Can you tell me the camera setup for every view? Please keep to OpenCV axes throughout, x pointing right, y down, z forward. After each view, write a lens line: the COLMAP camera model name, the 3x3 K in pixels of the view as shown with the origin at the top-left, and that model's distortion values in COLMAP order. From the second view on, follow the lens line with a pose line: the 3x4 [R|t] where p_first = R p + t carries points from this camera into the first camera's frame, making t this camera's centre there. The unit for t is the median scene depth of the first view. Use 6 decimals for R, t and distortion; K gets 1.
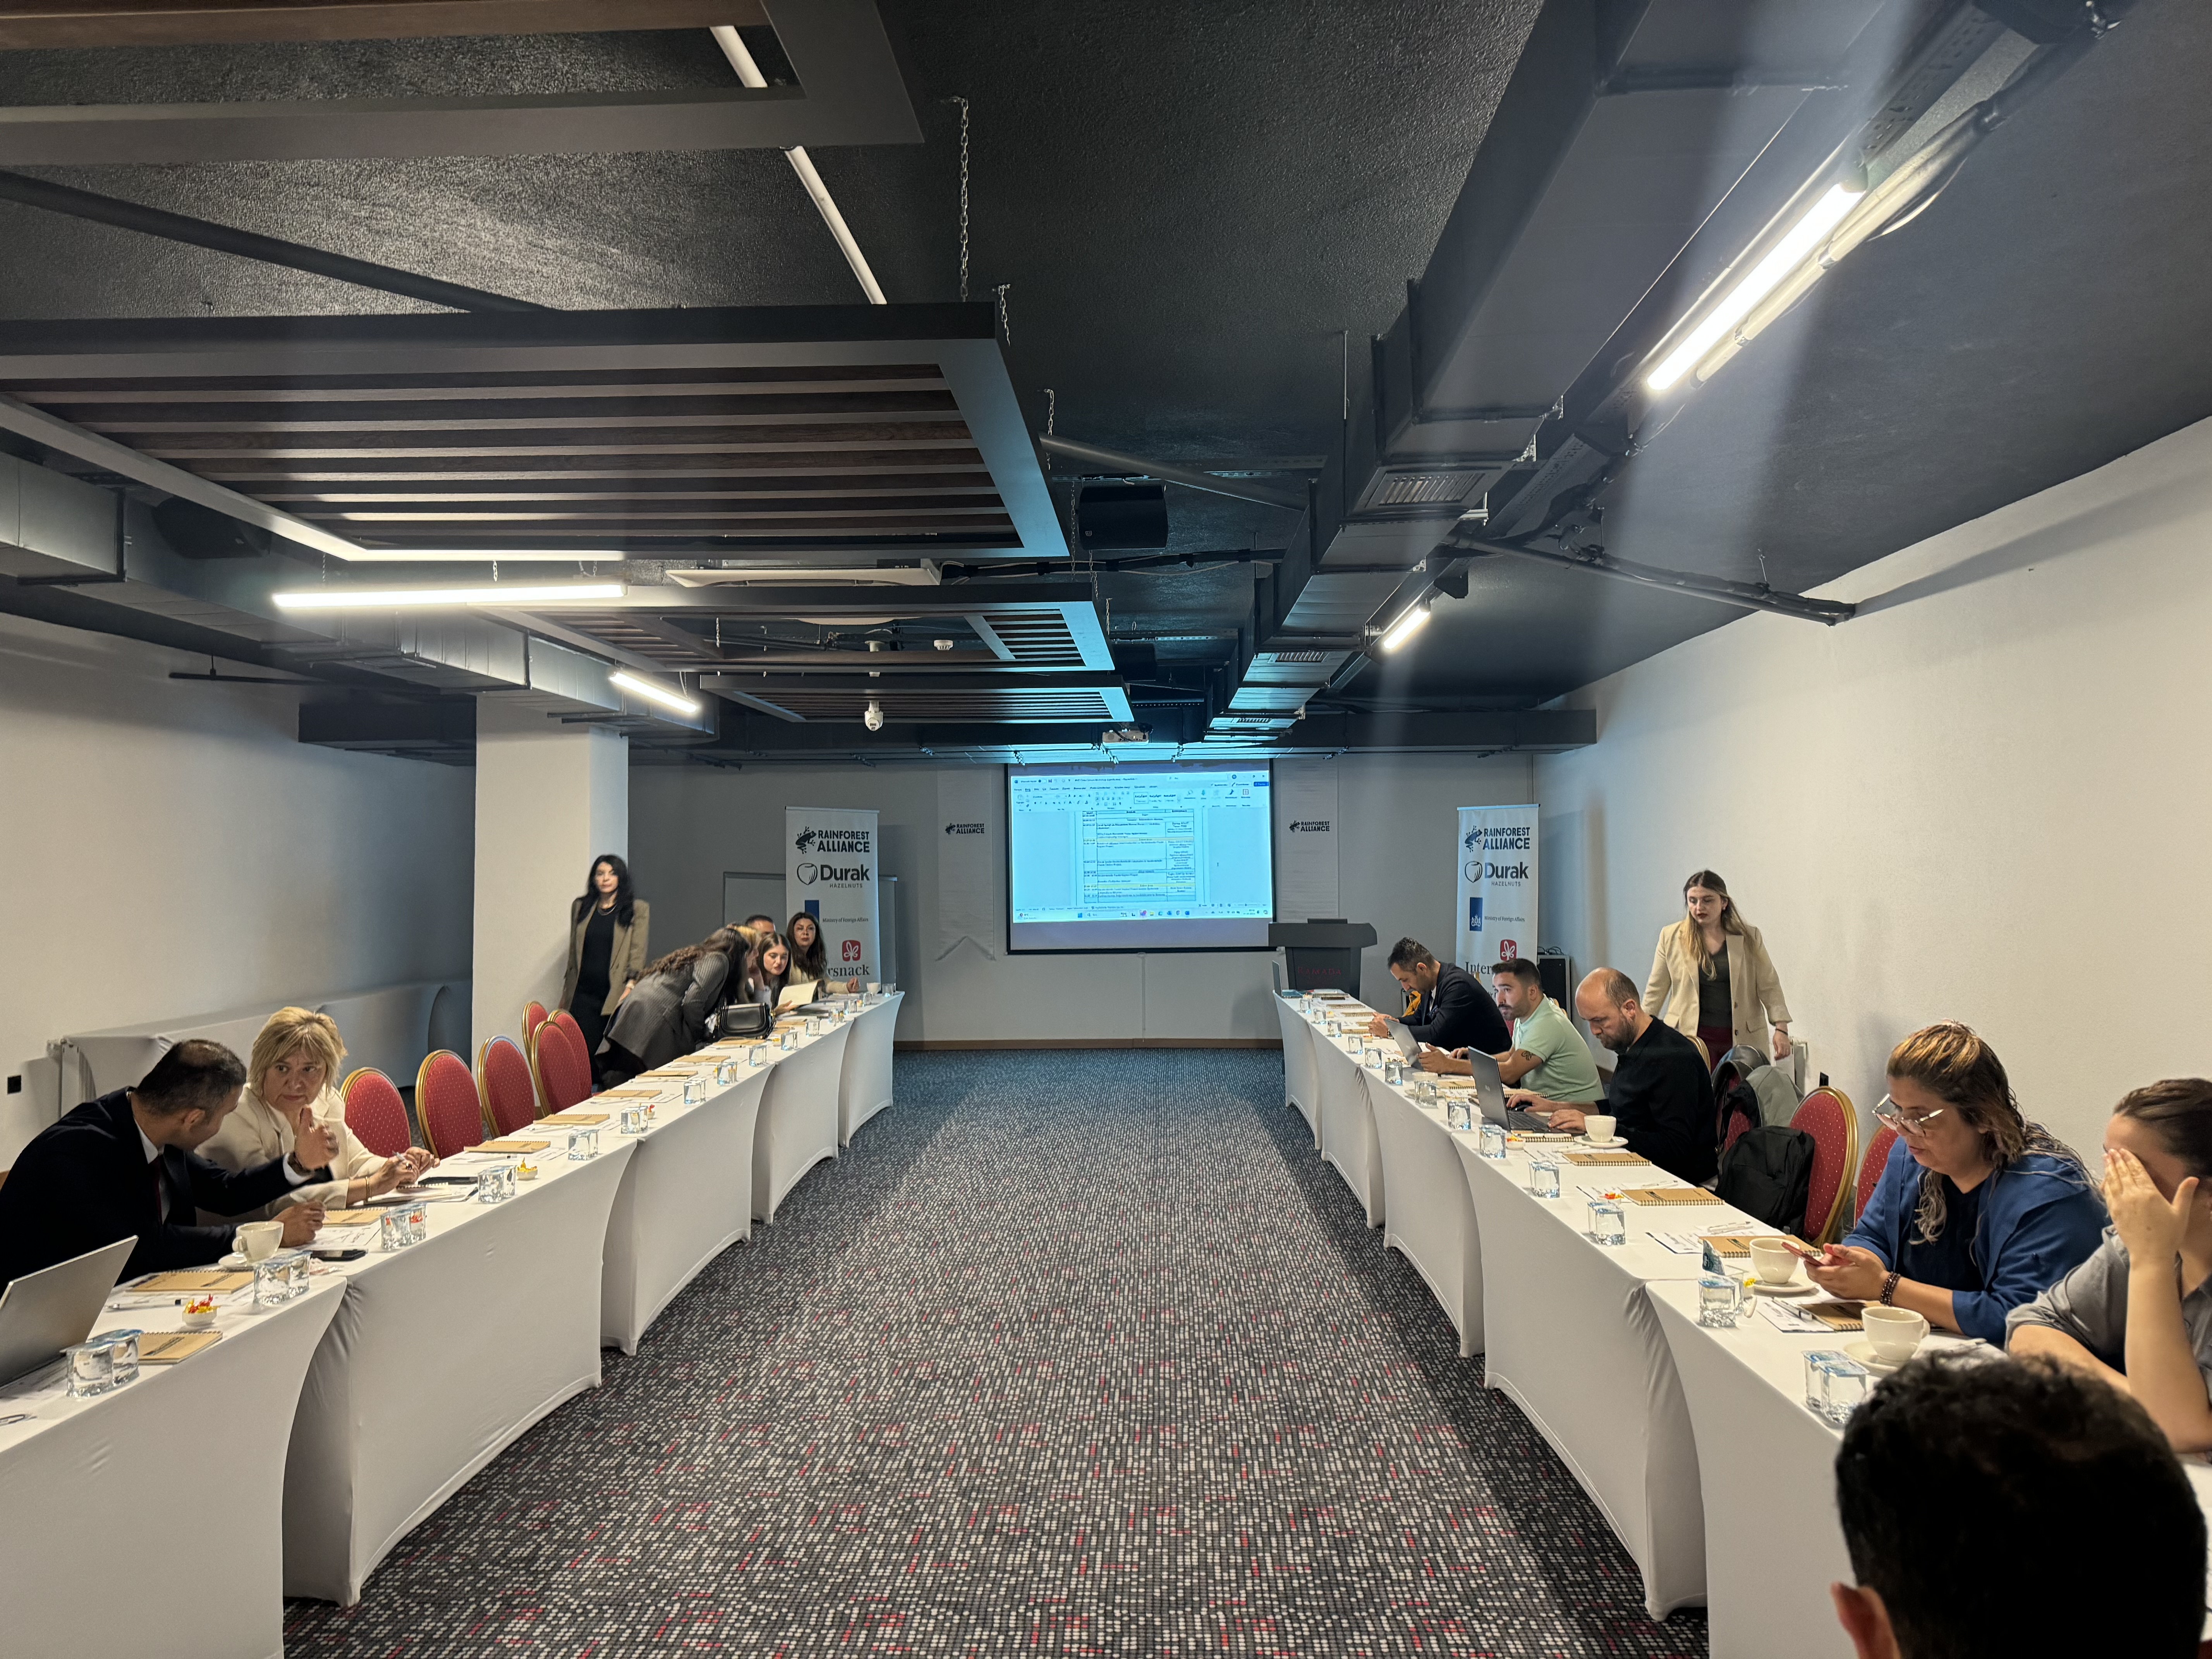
lens RADIAL K [[1543.7, 0, 1114.5], [0, 1543.7, 860.2], [0, 0, 1]] dist [0.047770, -0.027965]
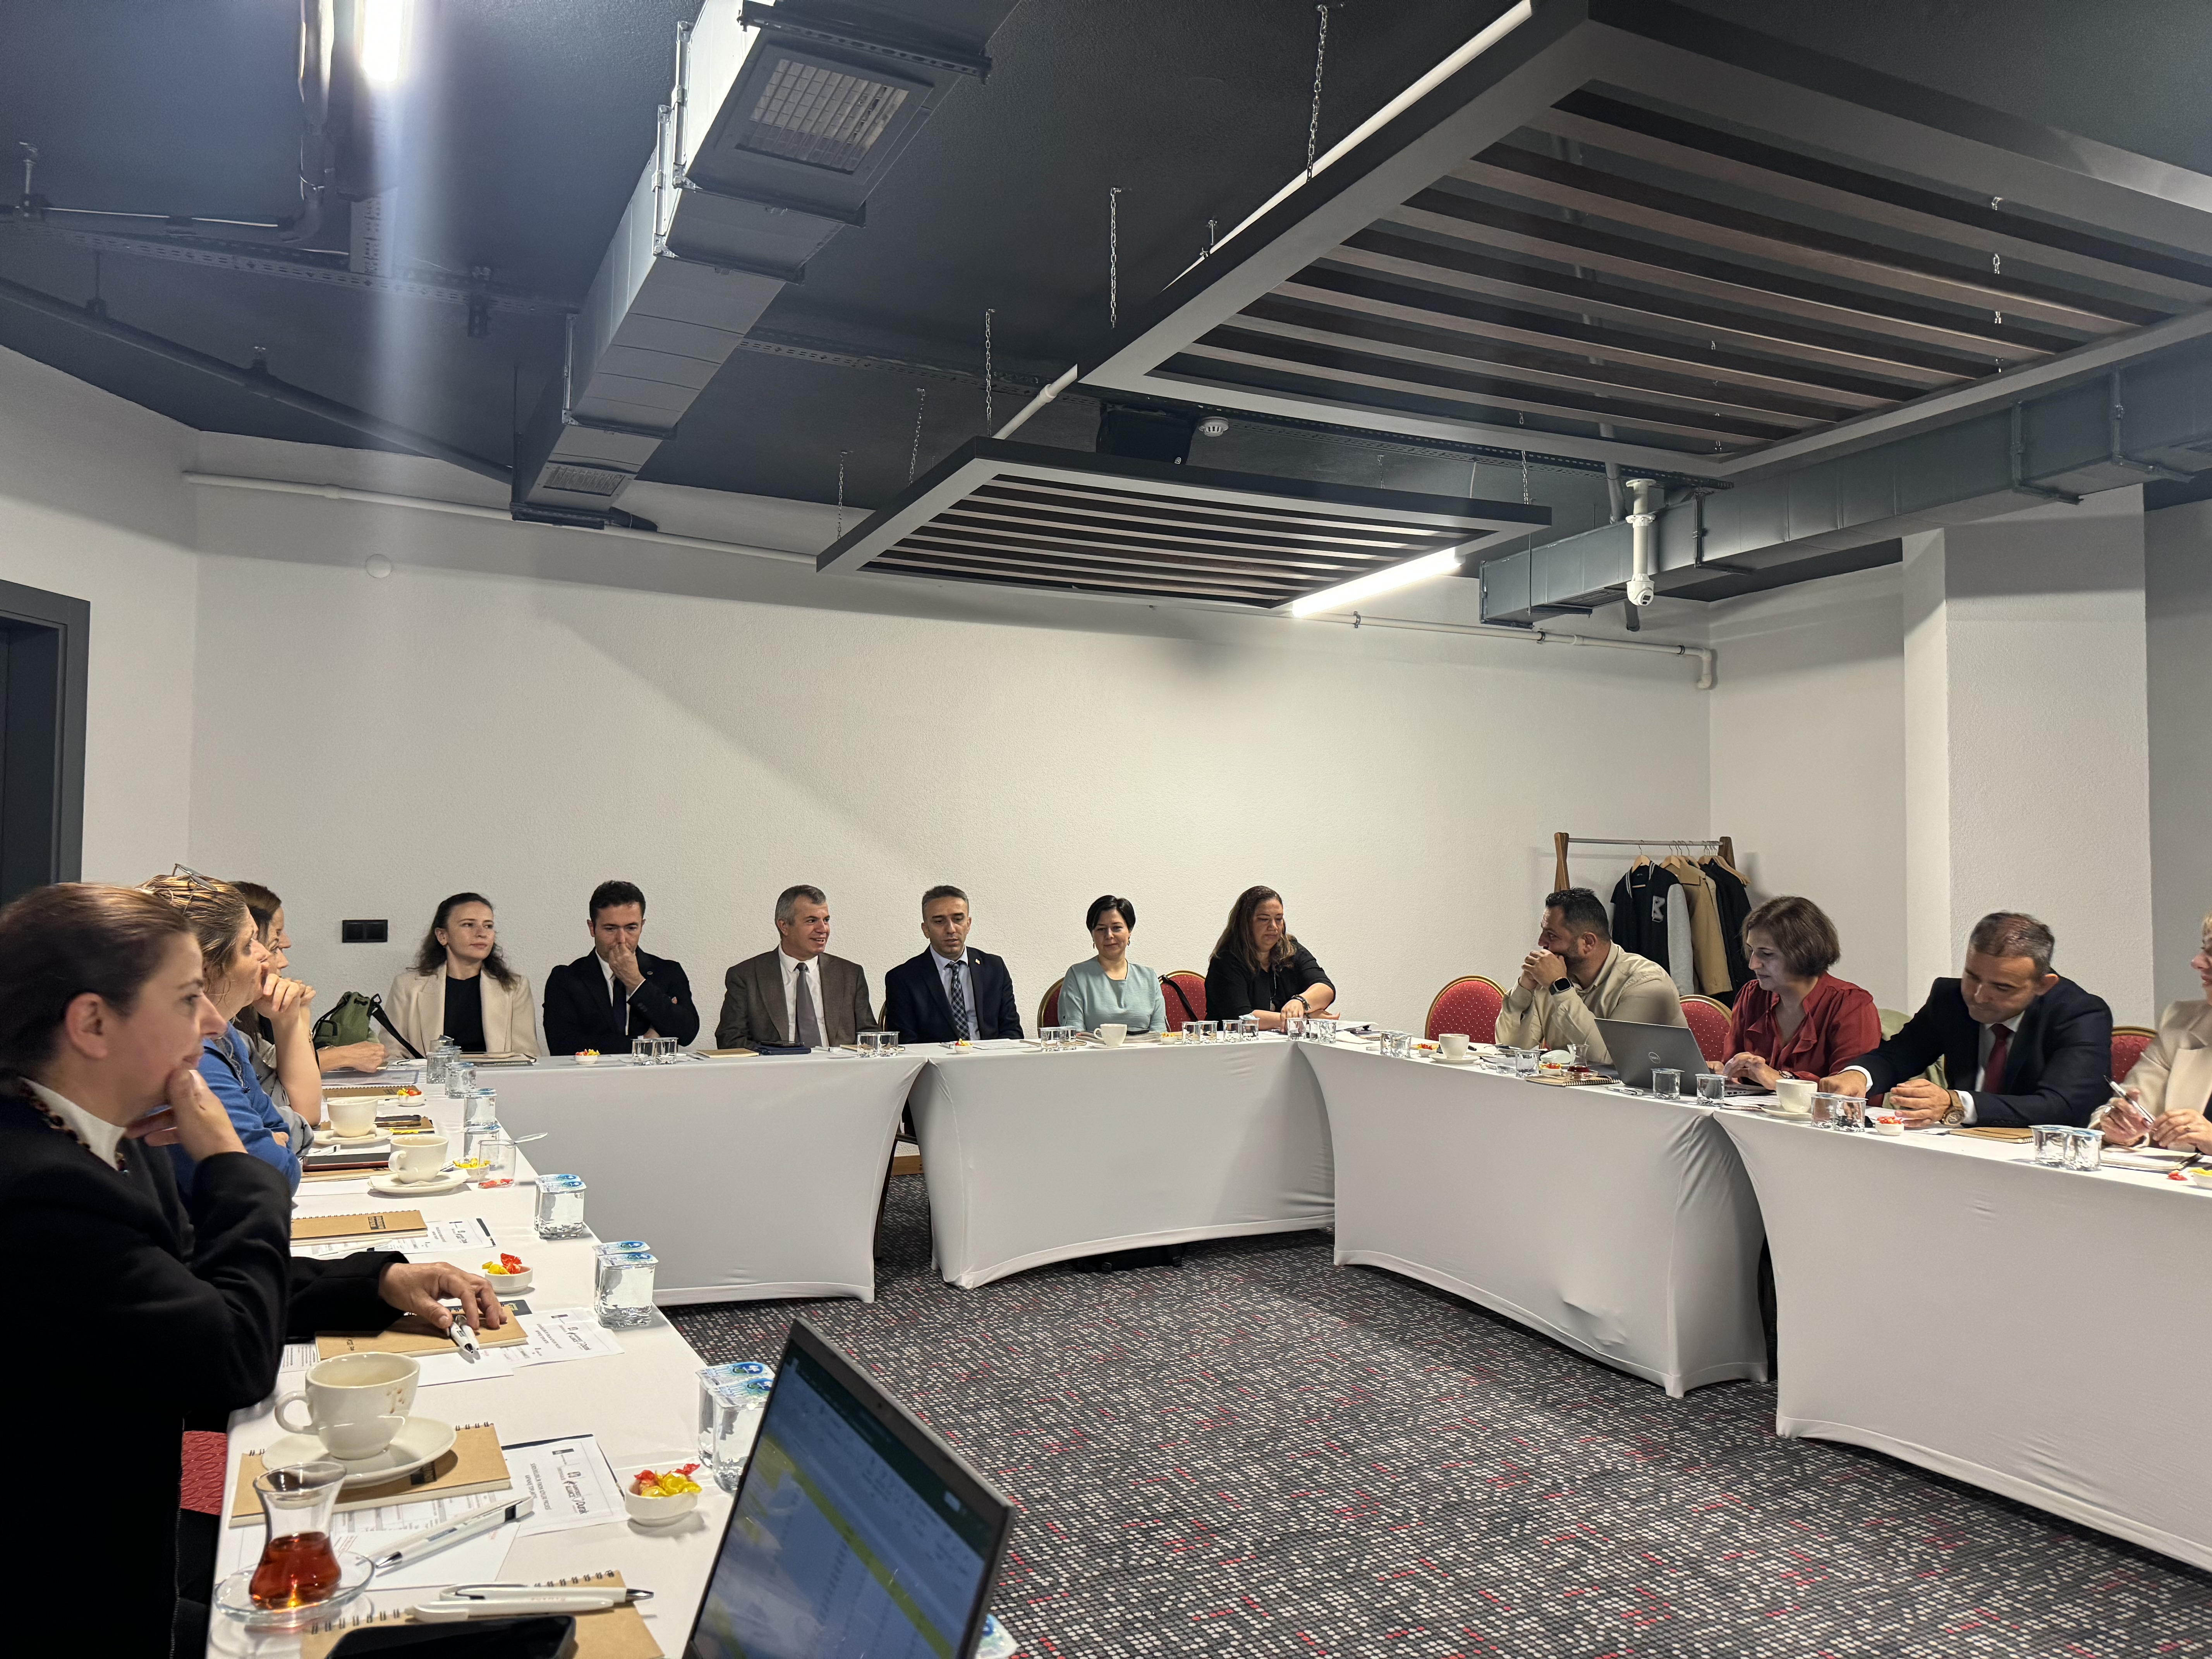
lens RADIAL K [[1563.8, 0, 1106.0], [0, 1563.8, 829.5], [0, 0, 1]] dist [0.017522, 0.001354]
pose [[-0.880521, -0.016717, -0.473712, 0.318323], [0.007012, 0.998809, -0.048281, 0.076949], [0.473955, -0.045834, -0.879356, 1.256574]]
